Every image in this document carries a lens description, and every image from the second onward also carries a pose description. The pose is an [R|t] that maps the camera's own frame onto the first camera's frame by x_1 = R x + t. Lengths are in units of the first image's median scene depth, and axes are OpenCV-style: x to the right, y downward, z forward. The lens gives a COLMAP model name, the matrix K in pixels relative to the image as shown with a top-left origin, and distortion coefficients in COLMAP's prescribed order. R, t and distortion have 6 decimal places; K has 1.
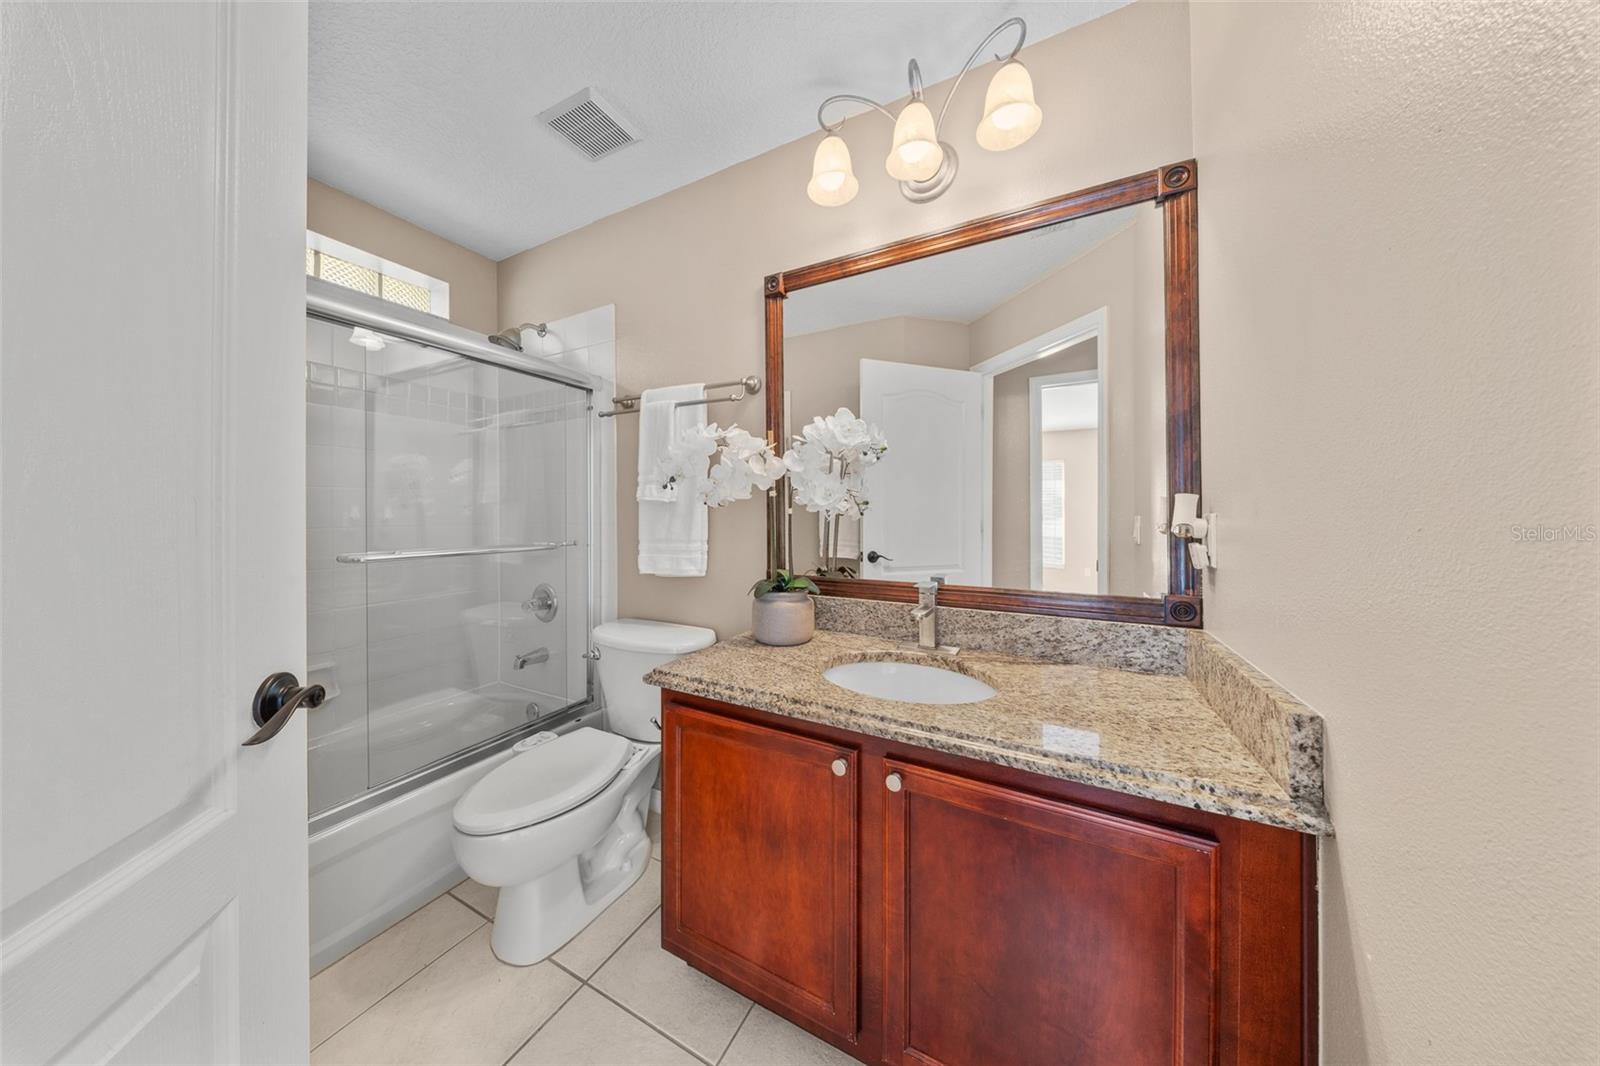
lens RADIAL K [[477.2, 0, 800.0], [0, 477.2, 514.1], [0, 0, 1]] dist [0.001629, -0.001124]
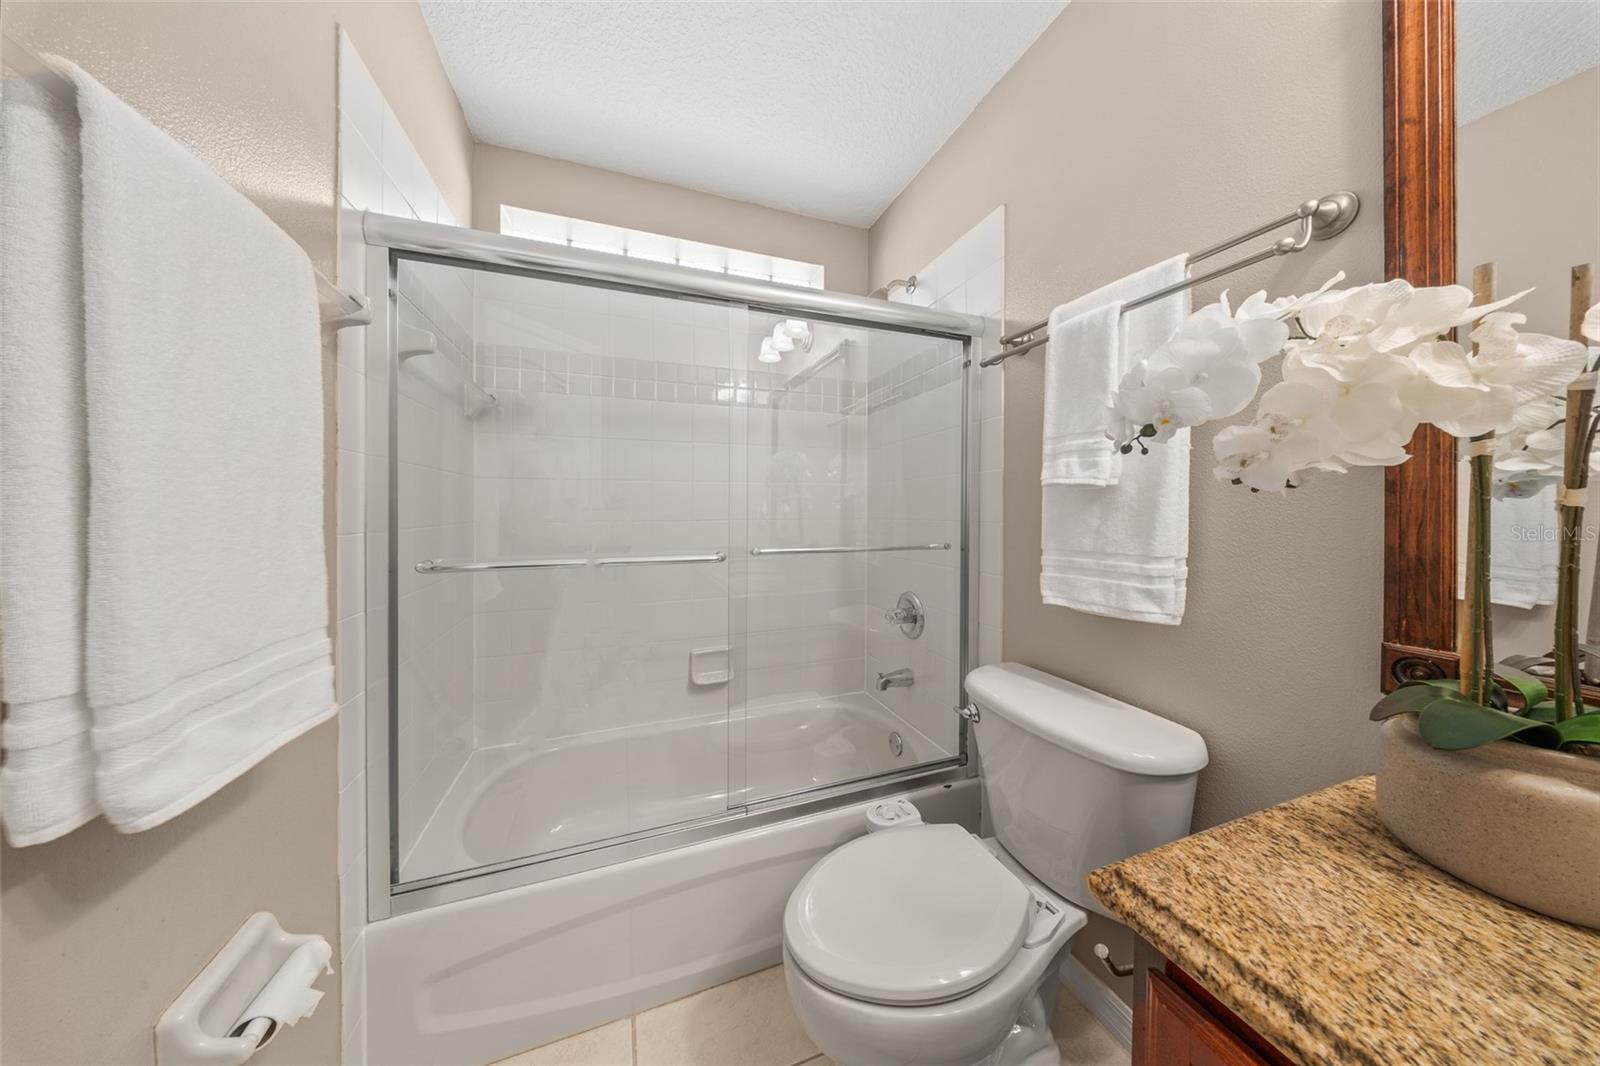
lens RADIAL K [[477.2, 0, 800.0], [0, 477.2, 514.1], [0, 0, 1]] dist [0.001629, -0.001124]
pose [[0.739205, 0.015044, -0.673312, -0.156380], [-0.007437, 0.999872, 0.014176, 0.002677], [0.673439, -0.005472, 0.739223, 0.332404]]
